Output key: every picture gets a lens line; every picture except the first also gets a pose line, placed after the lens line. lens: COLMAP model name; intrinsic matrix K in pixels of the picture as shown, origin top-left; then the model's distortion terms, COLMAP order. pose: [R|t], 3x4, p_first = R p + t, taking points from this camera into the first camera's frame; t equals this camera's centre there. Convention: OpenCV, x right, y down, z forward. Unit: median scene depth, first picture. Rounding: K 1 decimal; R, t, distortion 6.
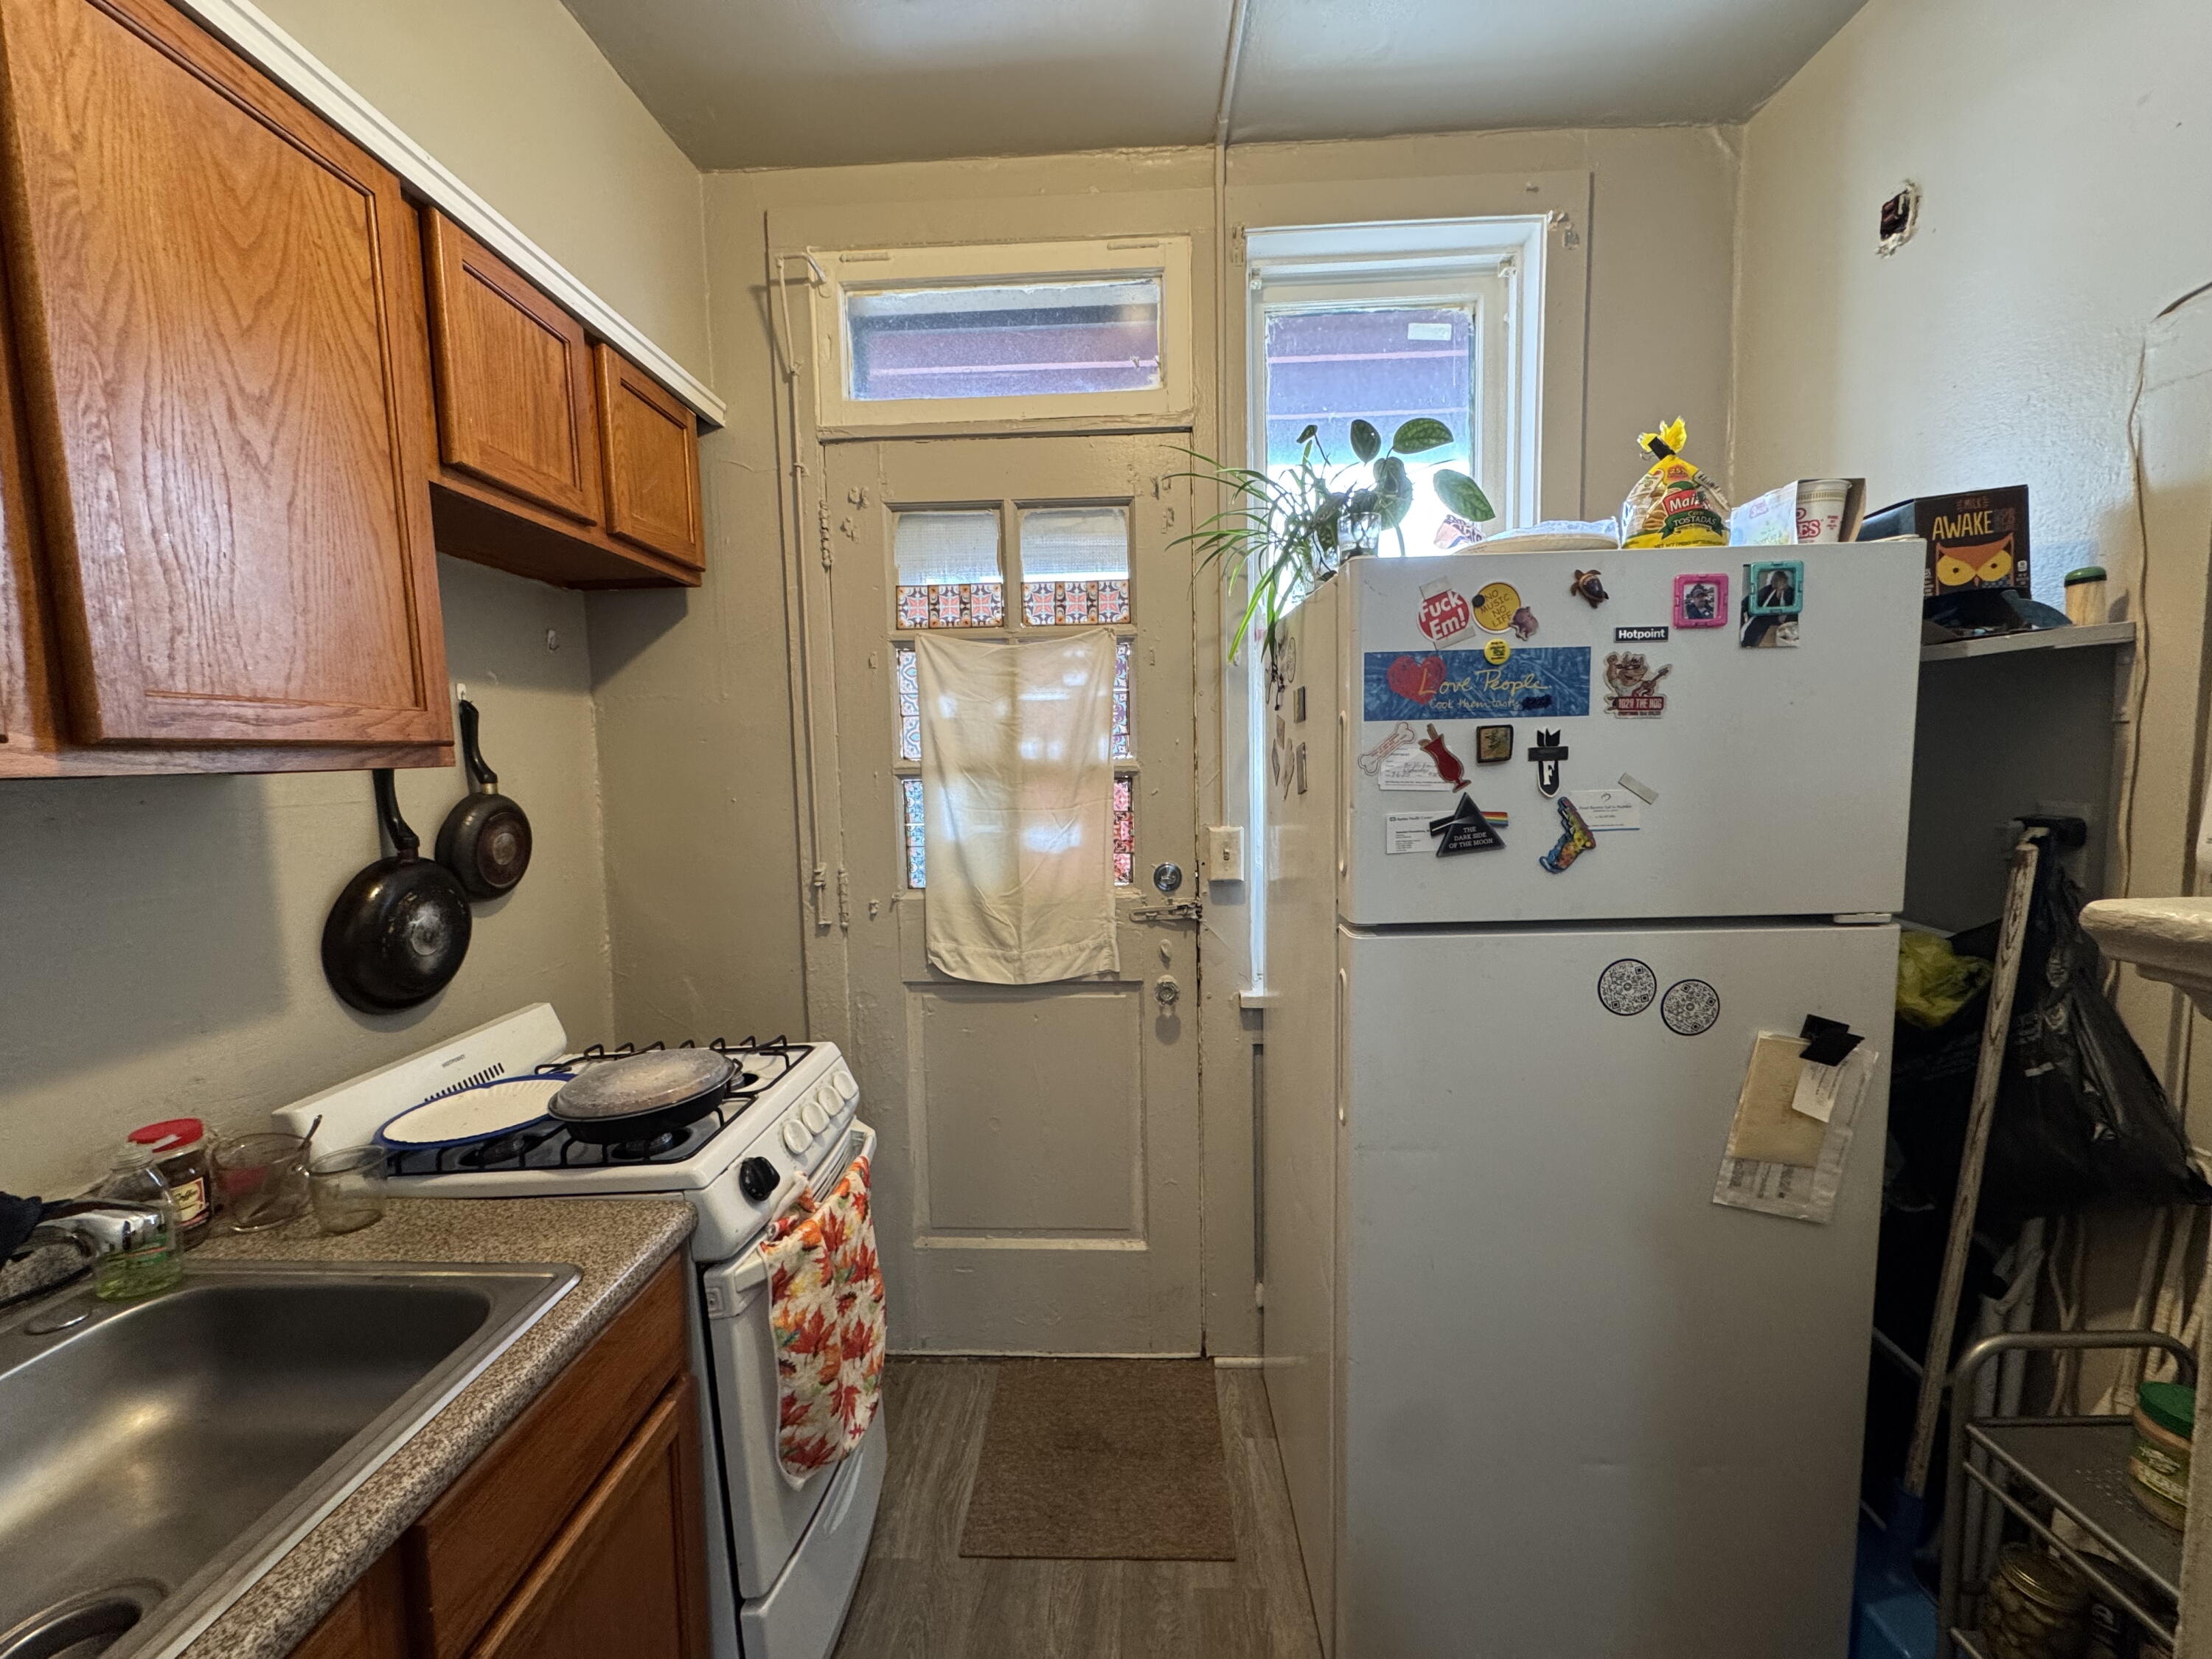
lens RADIAL K [[888.8, 0, 1109.1], [0, 888.8, 833.3], [0, 0, 1]] dist [-0.001836, -0.000084]
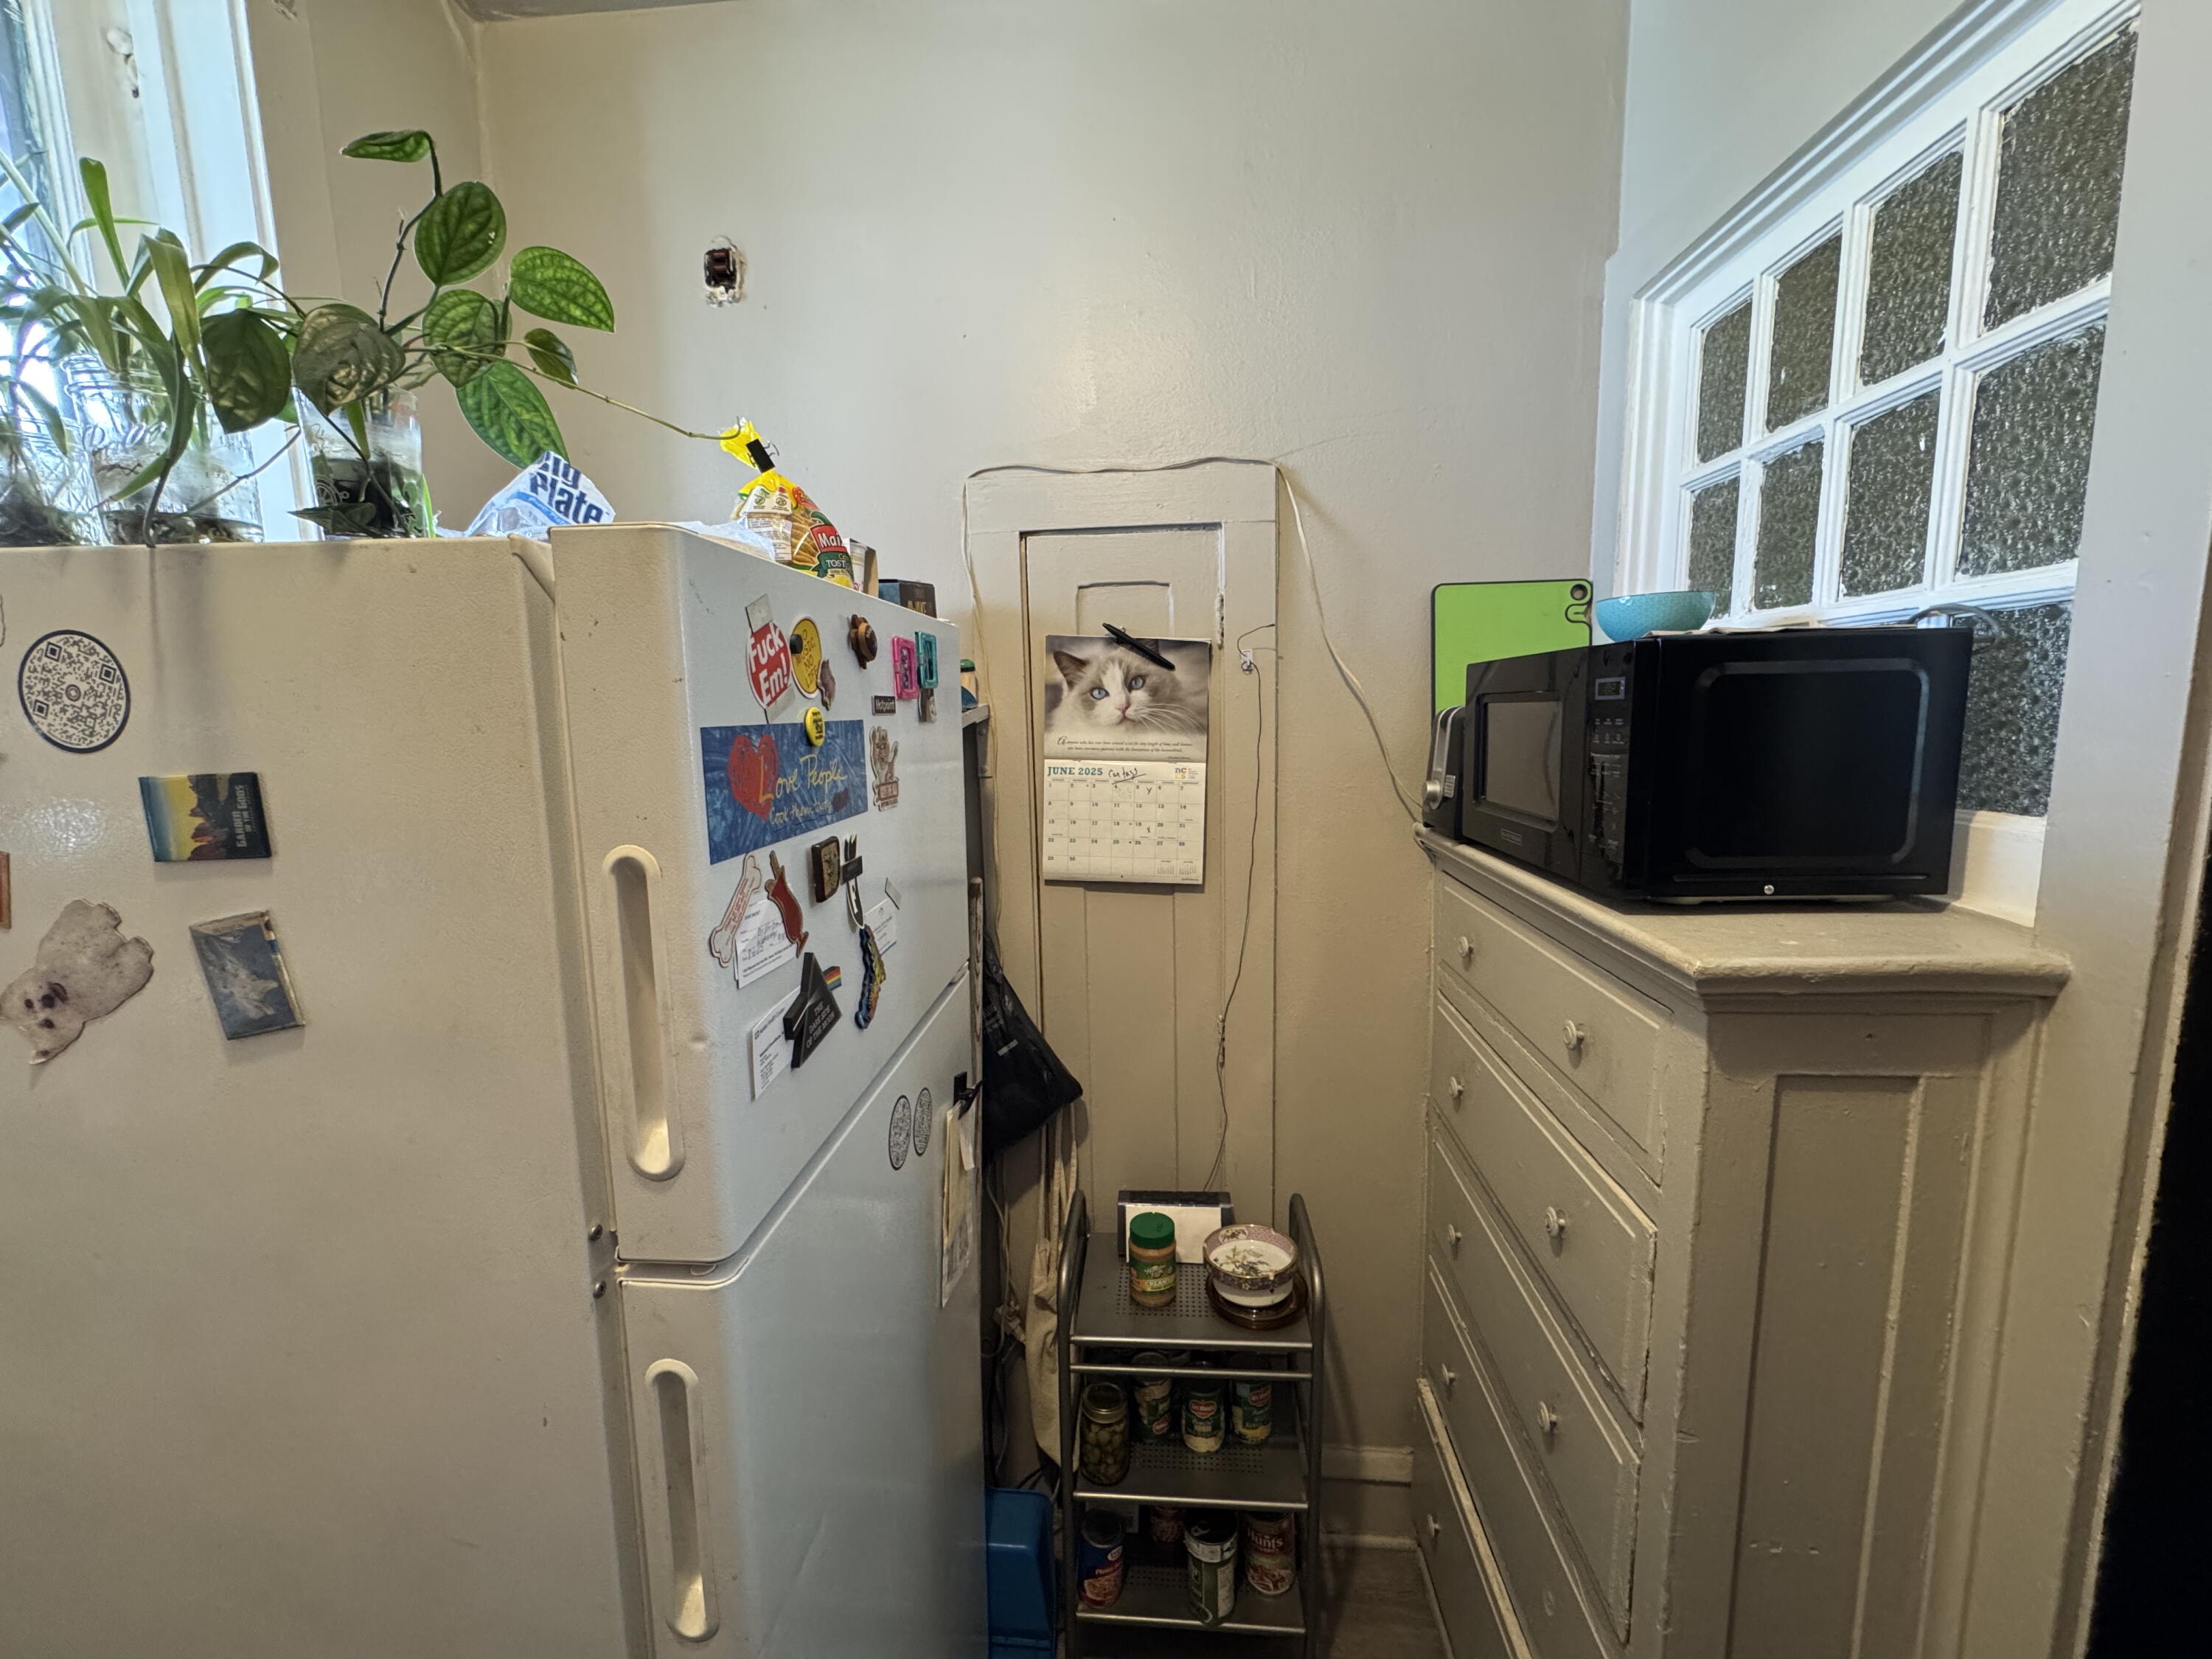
lens RADIAL K [[888.8, 0, 1101.5], [0, 888.8, 828.7], [0, 0, 1]] dist [-0.001836, -0.000084]
pose [[0.048890, -0.115676, 0.992083, -0.192403], [0.117075, 0.987088, 0.109324, -0.174566], [-0.991919, 0.110803, 0.061802, 0.750428]]
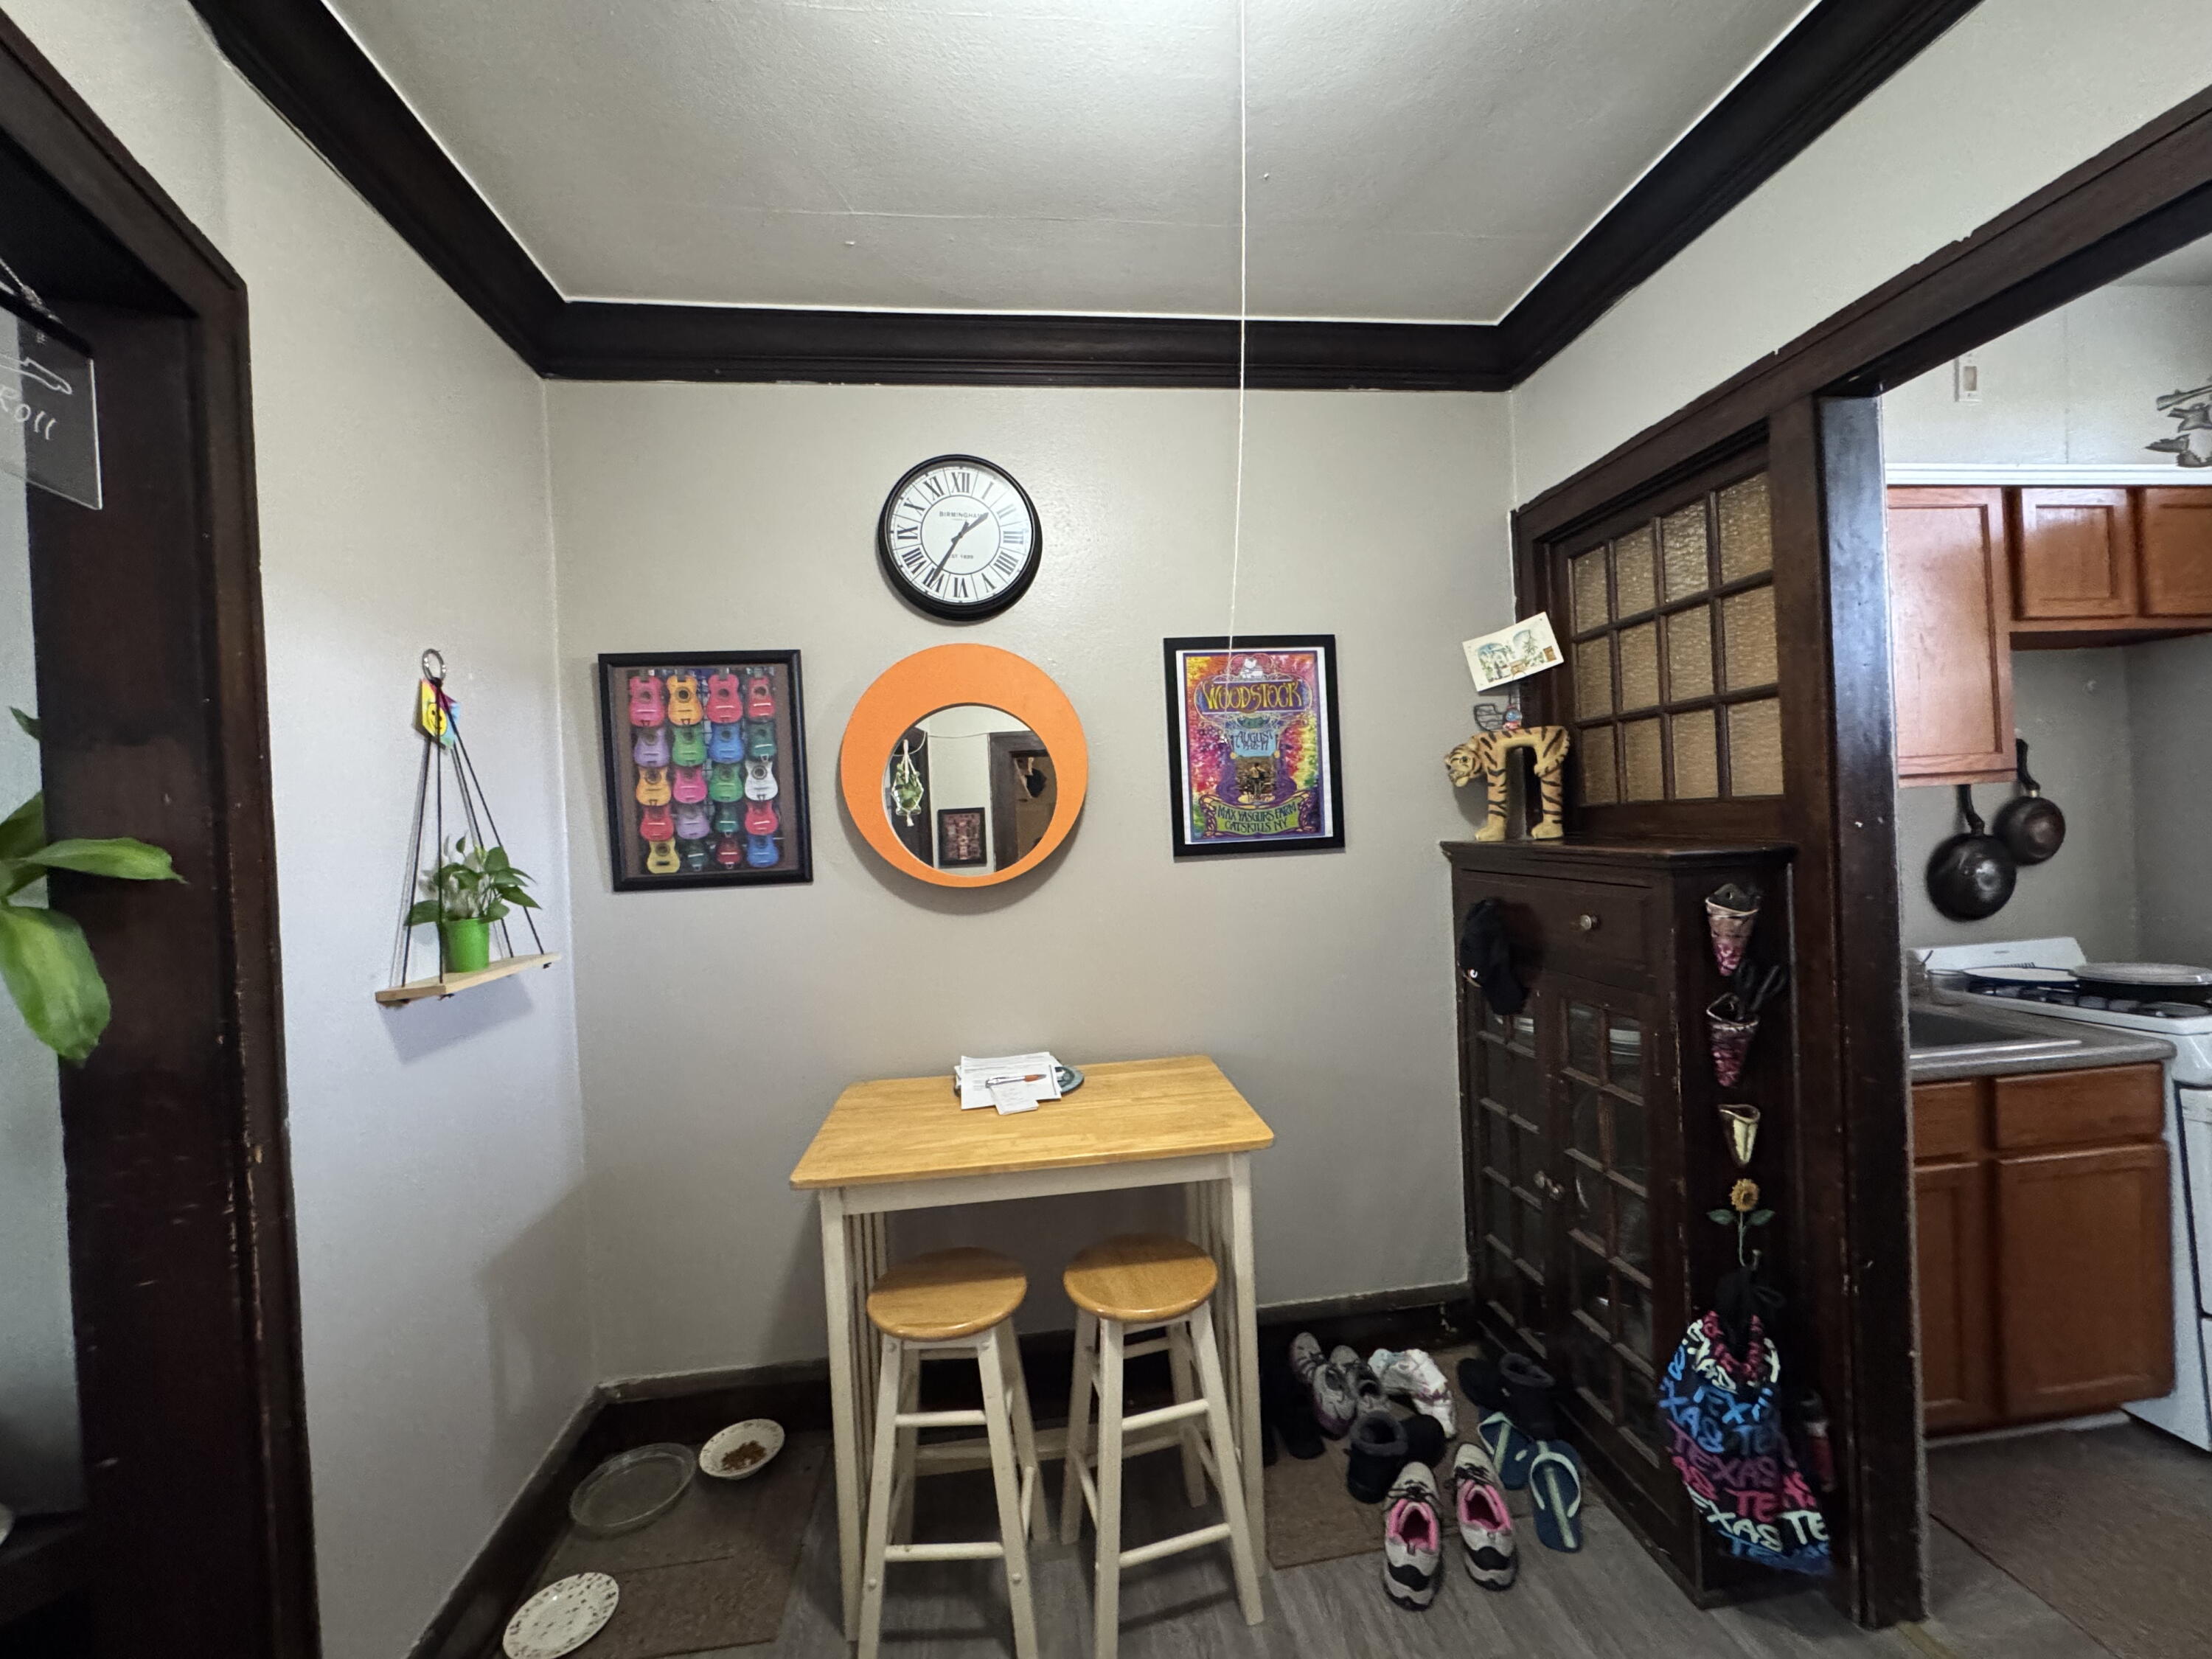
lens RADIAL K [[888.8, 0, 1109.8], [0, 888.8, 819.8], [0, 0, 1]] dist [-0.001836, -0.000084]
pose [[0.169912, 0.020189, -0.985252, 0.669478], [-0.041863, 0.999035, 0.013252, 0.051481], [0.984570, 0.038994, 0.170593, -1.026794]]
